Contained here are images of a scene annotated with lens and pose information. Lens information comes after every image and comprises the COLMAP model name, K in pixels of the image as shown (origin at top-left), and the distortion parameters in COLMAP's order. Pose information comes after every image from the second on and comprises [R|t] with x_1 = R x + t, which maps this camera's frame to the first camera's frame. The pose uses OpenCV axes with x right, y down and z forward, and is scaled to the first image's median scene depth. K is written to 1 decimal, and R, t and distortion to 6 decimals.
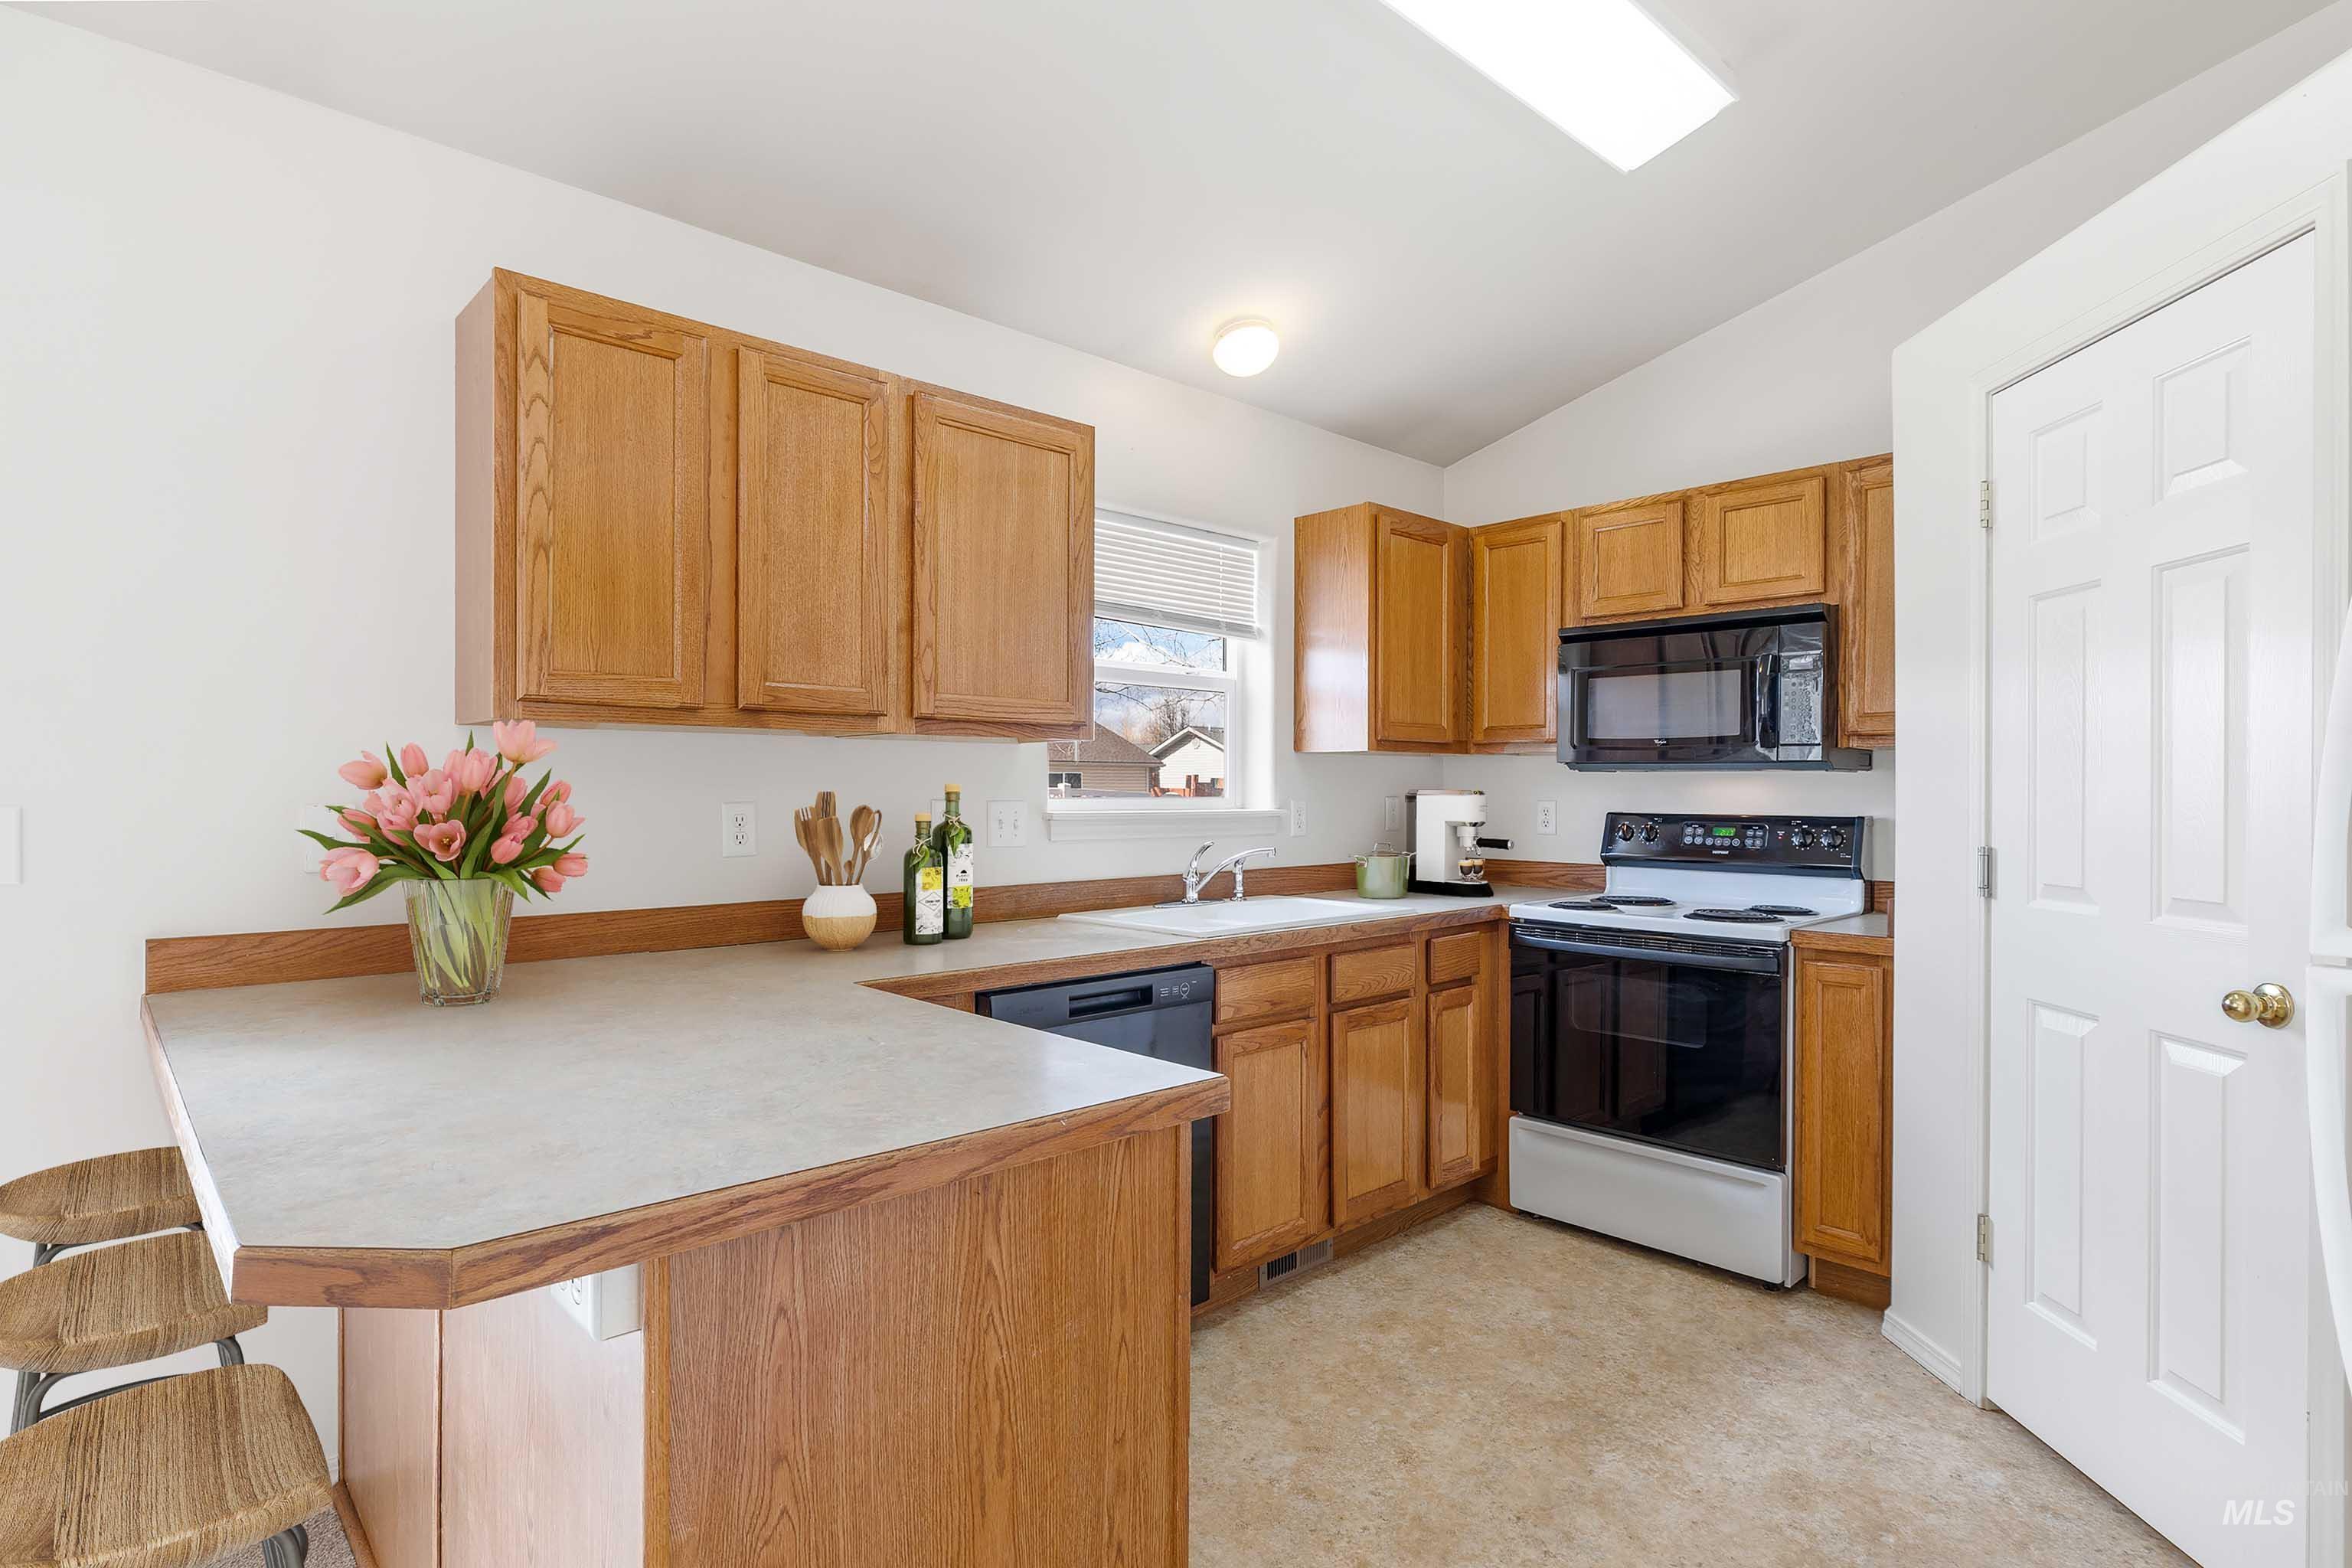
lens RADIAL K [[1188.8, 0, 1178.2], [0, 1188.8, 794.3], [0, 0, 1]] dist [-0.014807, 0.002556]
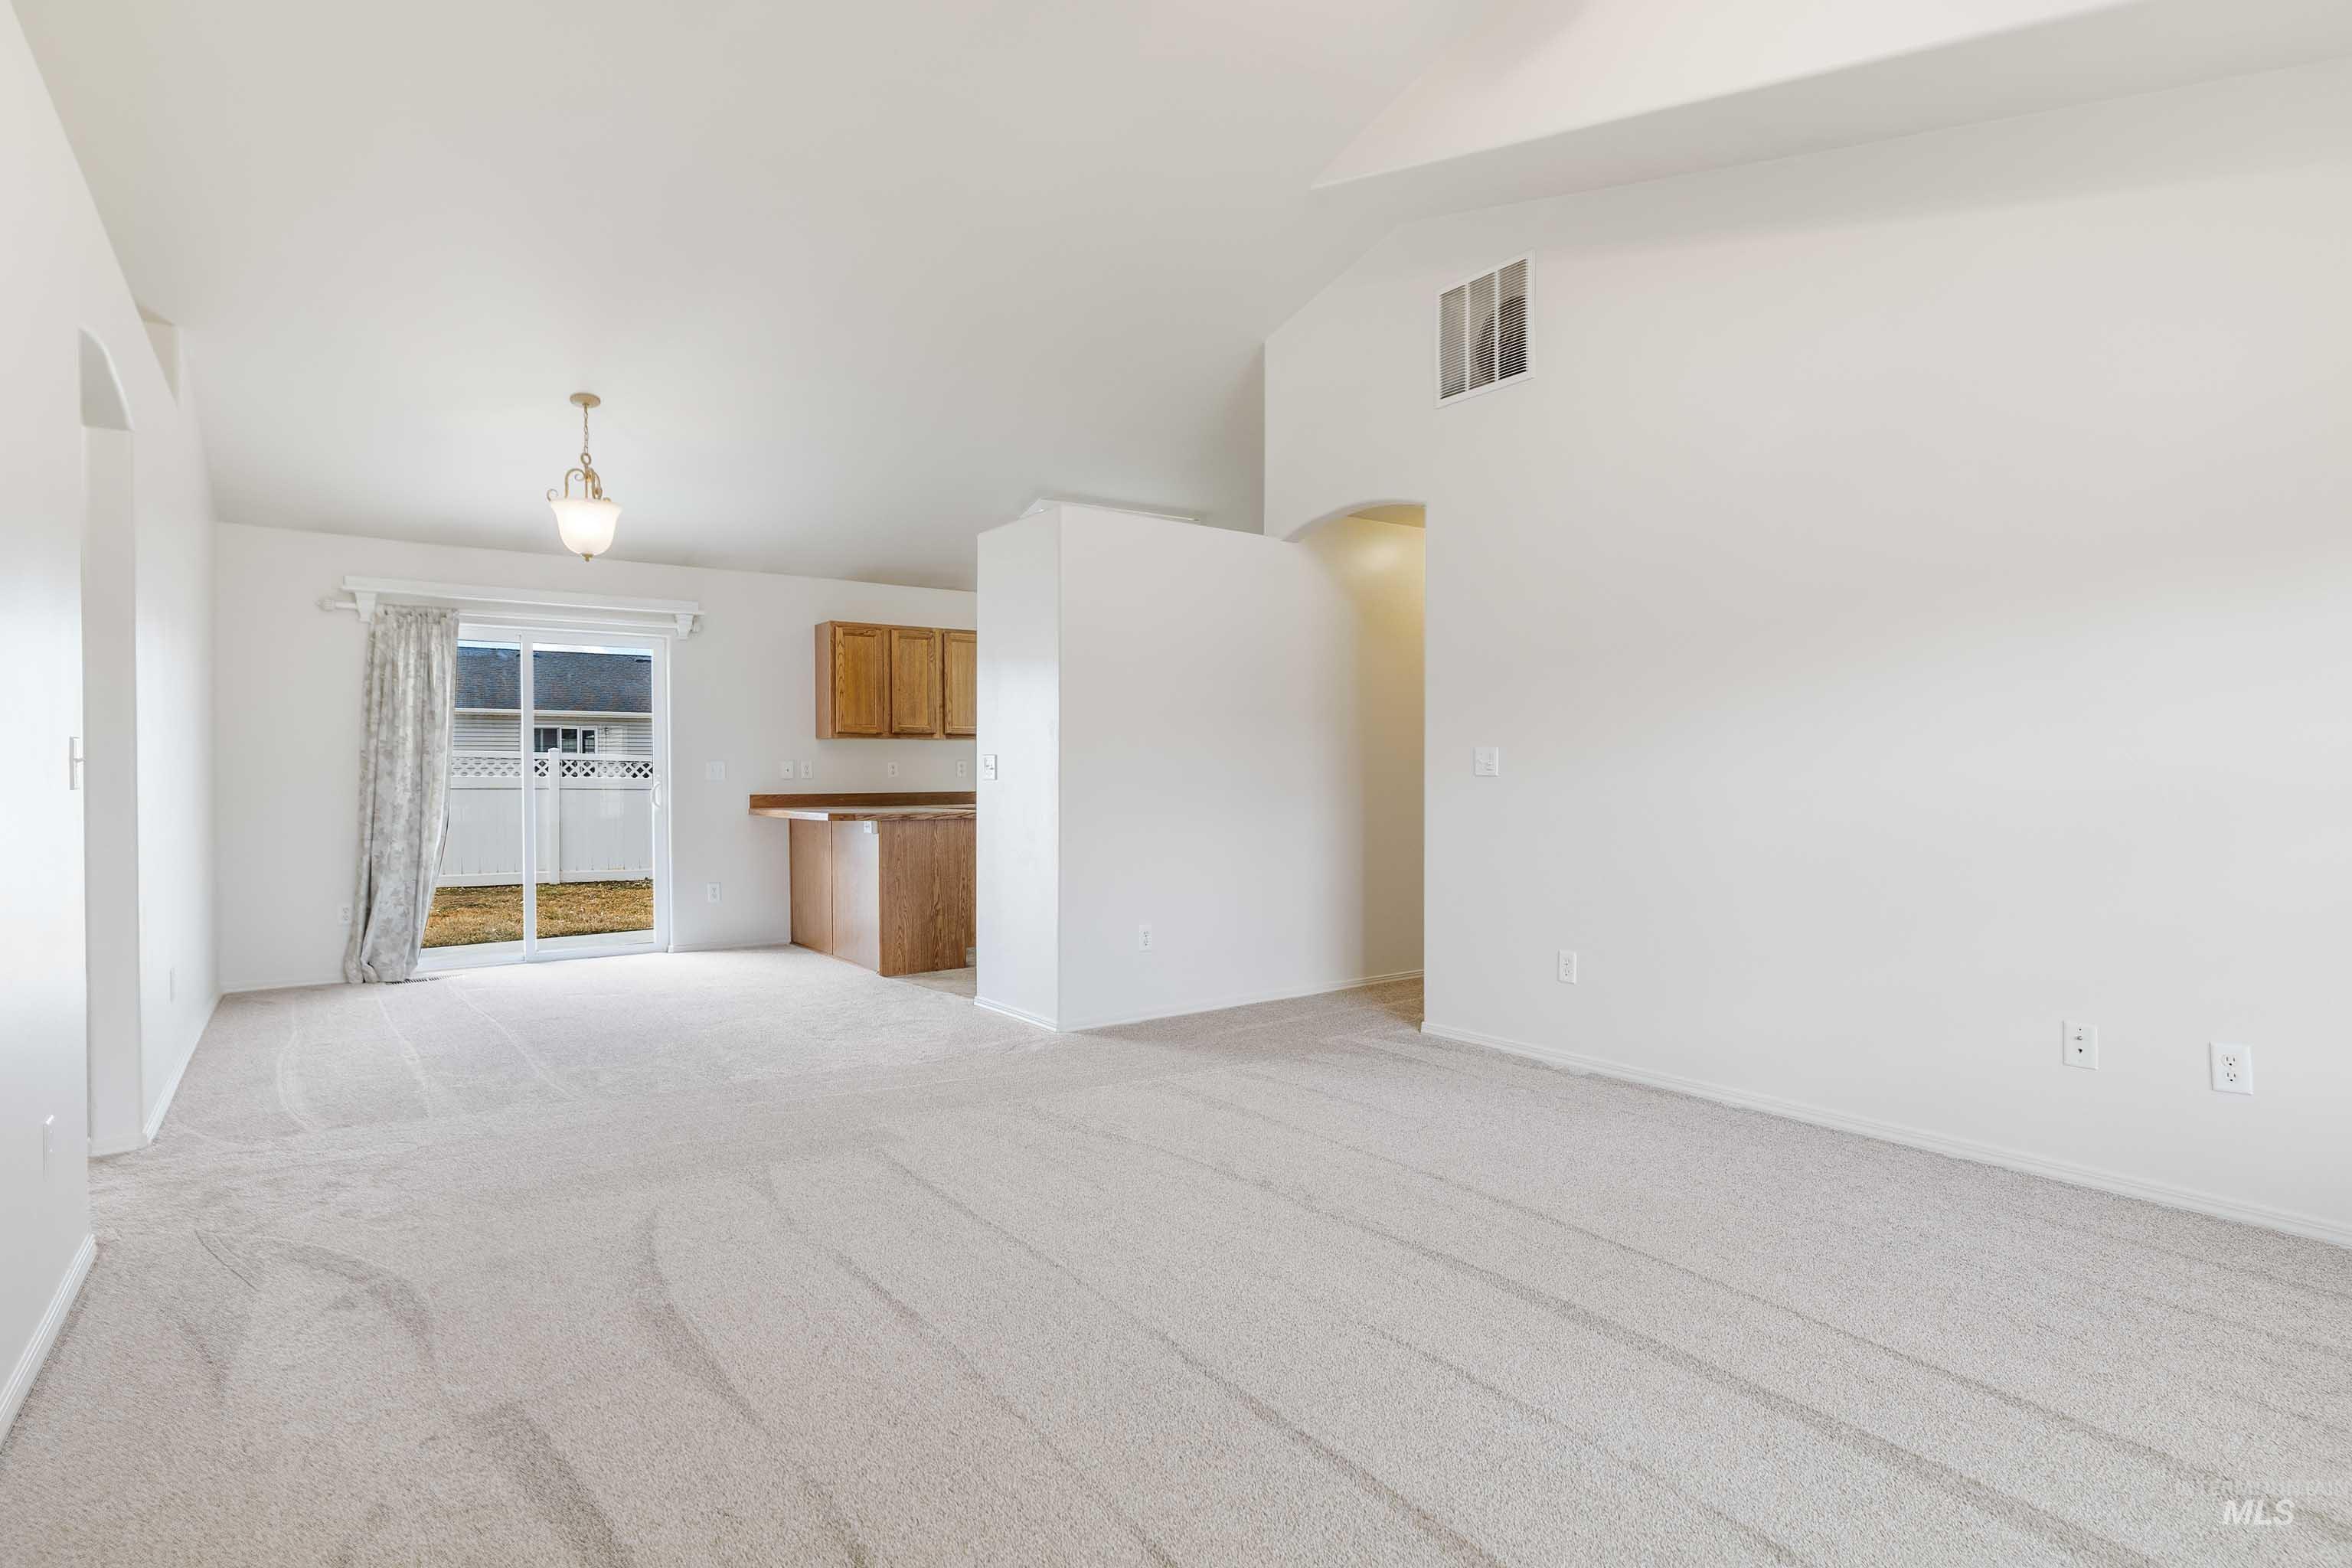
lens RADIAL K [[1188.8, 0, 1175.5], [0, 1188.8, 783.0], [0, 0, 1]] dist [-0.014807, 0.002556]
pose [[0.992330, -0.006308, -0.123457, 0.872285], [0.006894, 0.999967, 0.004320, 0.063864], [0.123426, -0.005138, 0.992341, -2.326980]]
